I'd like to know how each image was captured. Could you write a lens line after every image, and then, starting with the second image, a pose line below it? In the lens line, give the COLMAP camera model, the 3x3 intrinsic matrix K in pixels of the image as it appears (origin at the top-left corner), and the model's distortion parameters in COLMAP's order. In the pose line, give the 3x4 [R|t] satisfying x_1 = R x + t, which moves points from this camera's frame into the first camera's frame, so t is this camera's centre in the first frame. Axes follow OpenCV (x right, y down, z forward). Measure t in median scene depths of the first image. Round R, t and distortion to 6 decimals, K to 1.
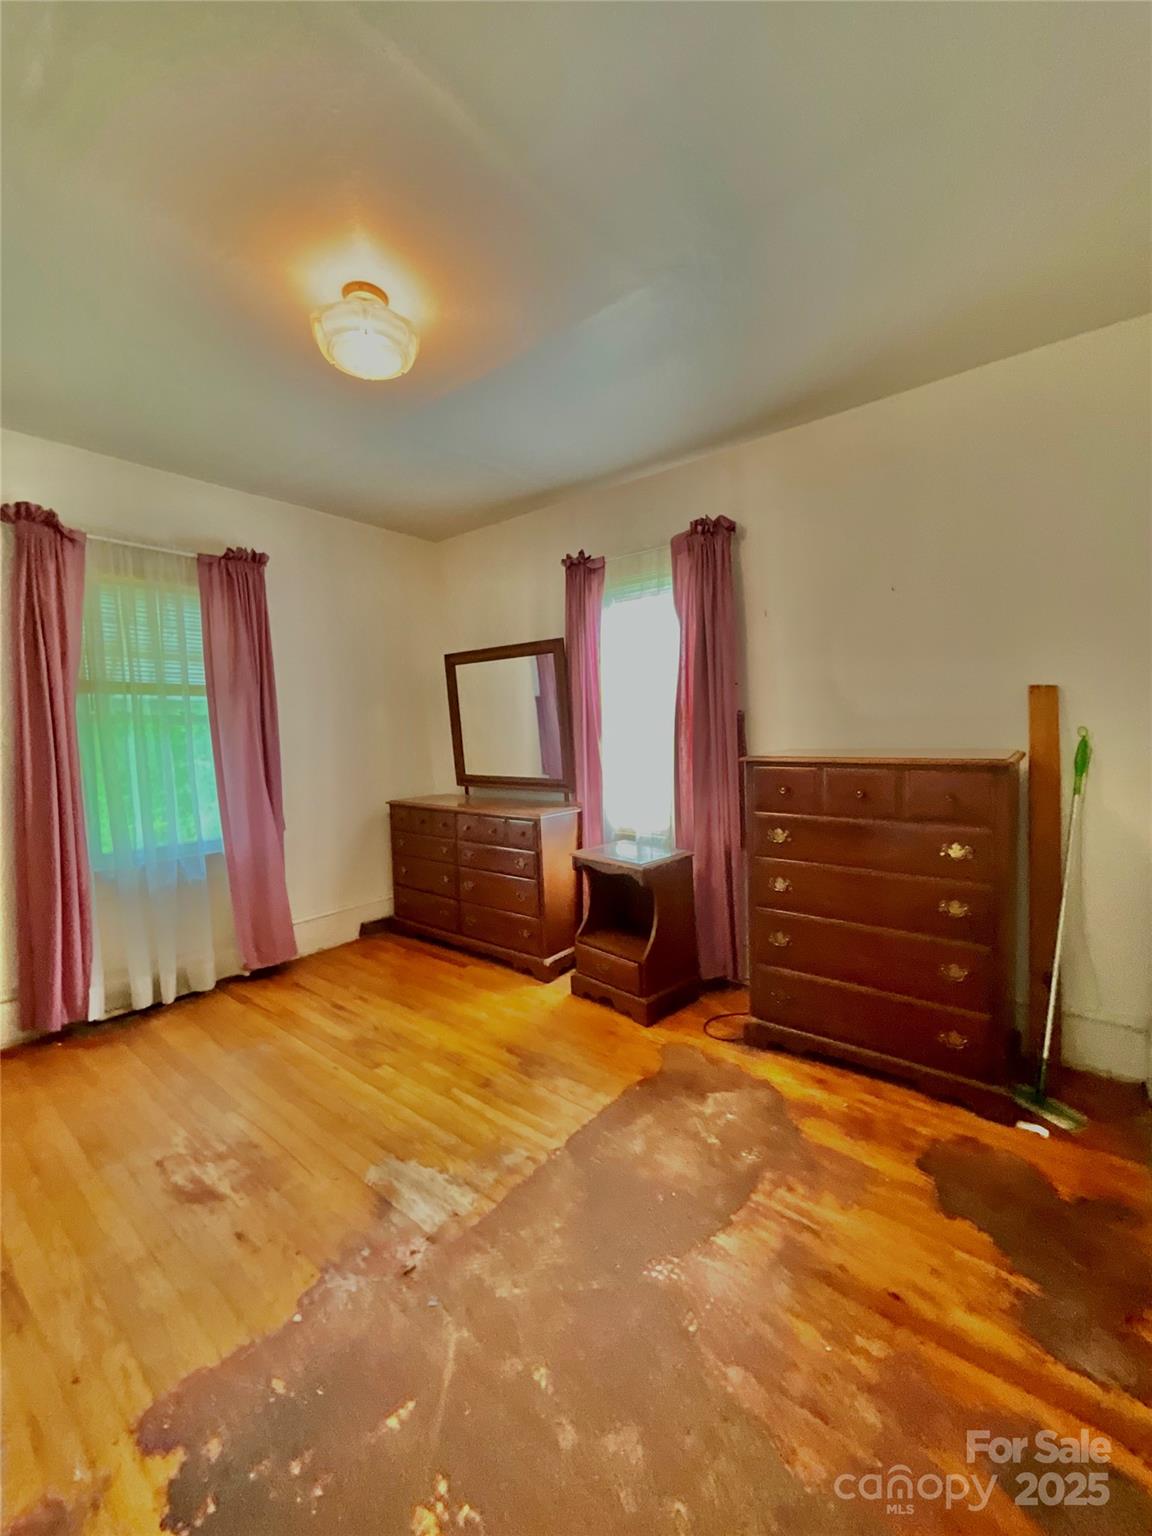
lens RADIAL K [[623.4, 0, 577.3], [0, 623.4, 771.8], [0, 0, 1]] dist [-0.002233, 0.000329]
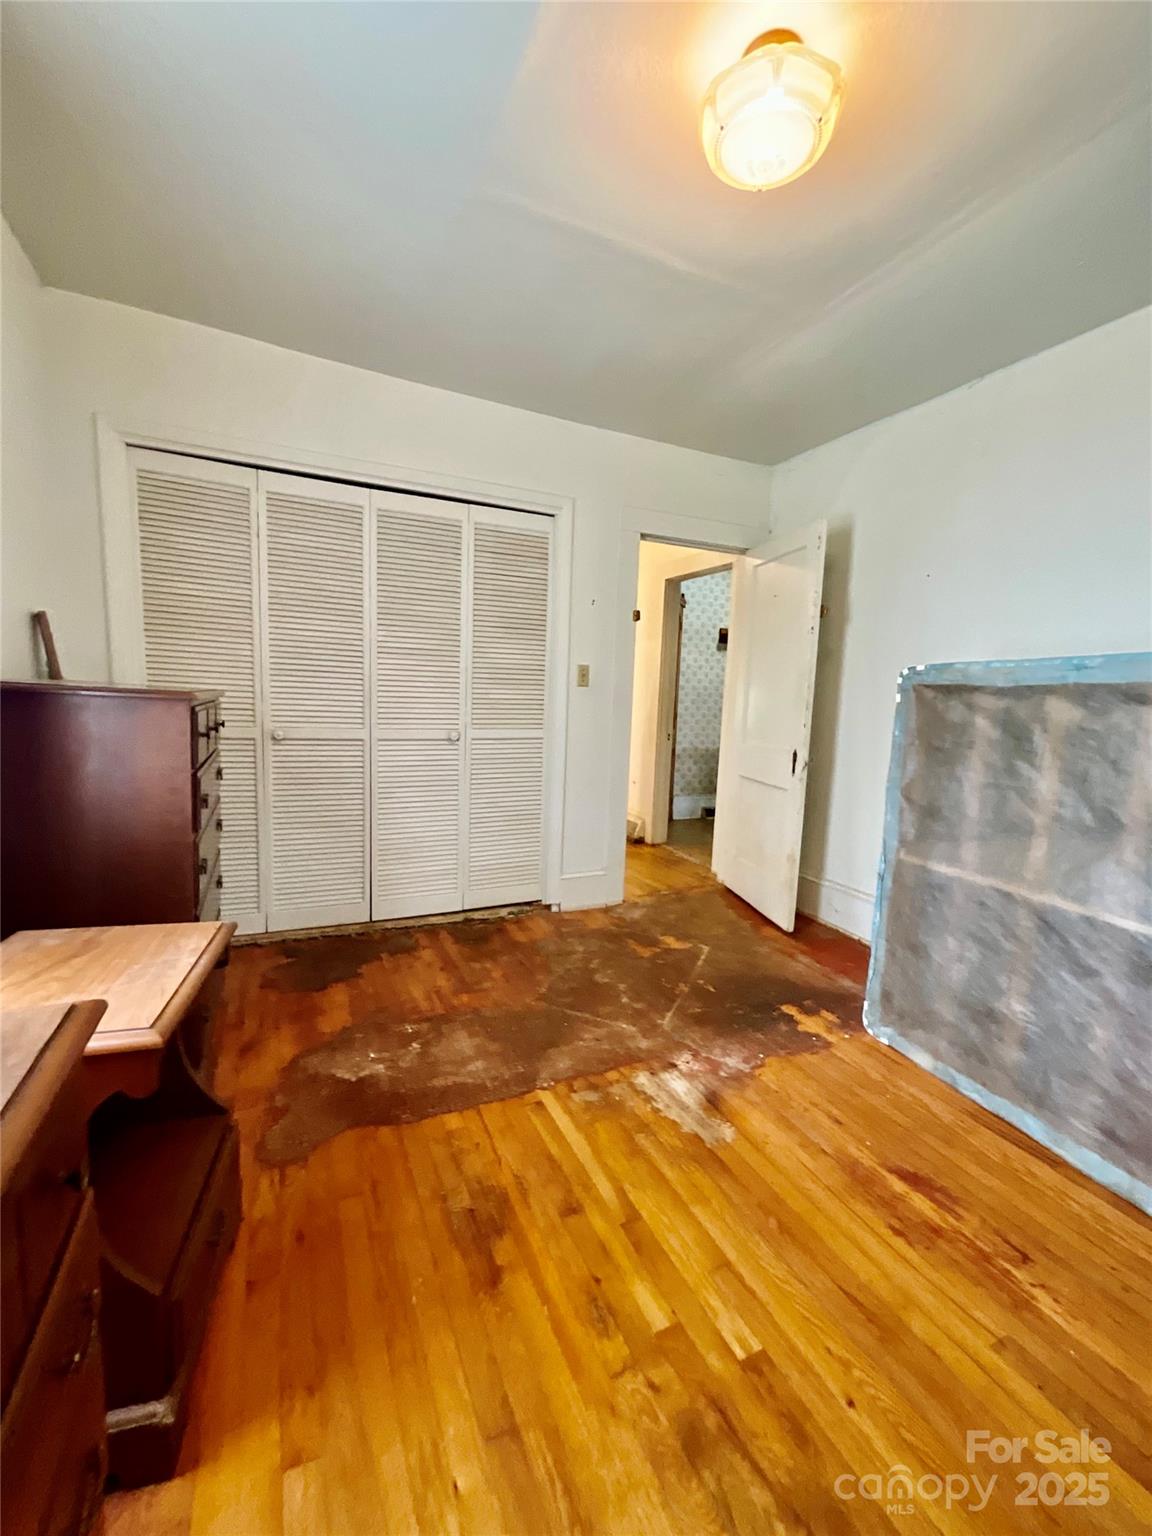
lens RADIAL K [[623.4, 0, 577.8], [0, 623.4, 764.3], [0, 0, 1]] dist [-0.002233, 0.000329]
pose [[-0.903617, -0.062107, 0.423814, -0.499273], [0.007968, 0.986824, 0.161601, -0.067973], [-0.428266, 0.149403, -0.891216, 1.897093]]
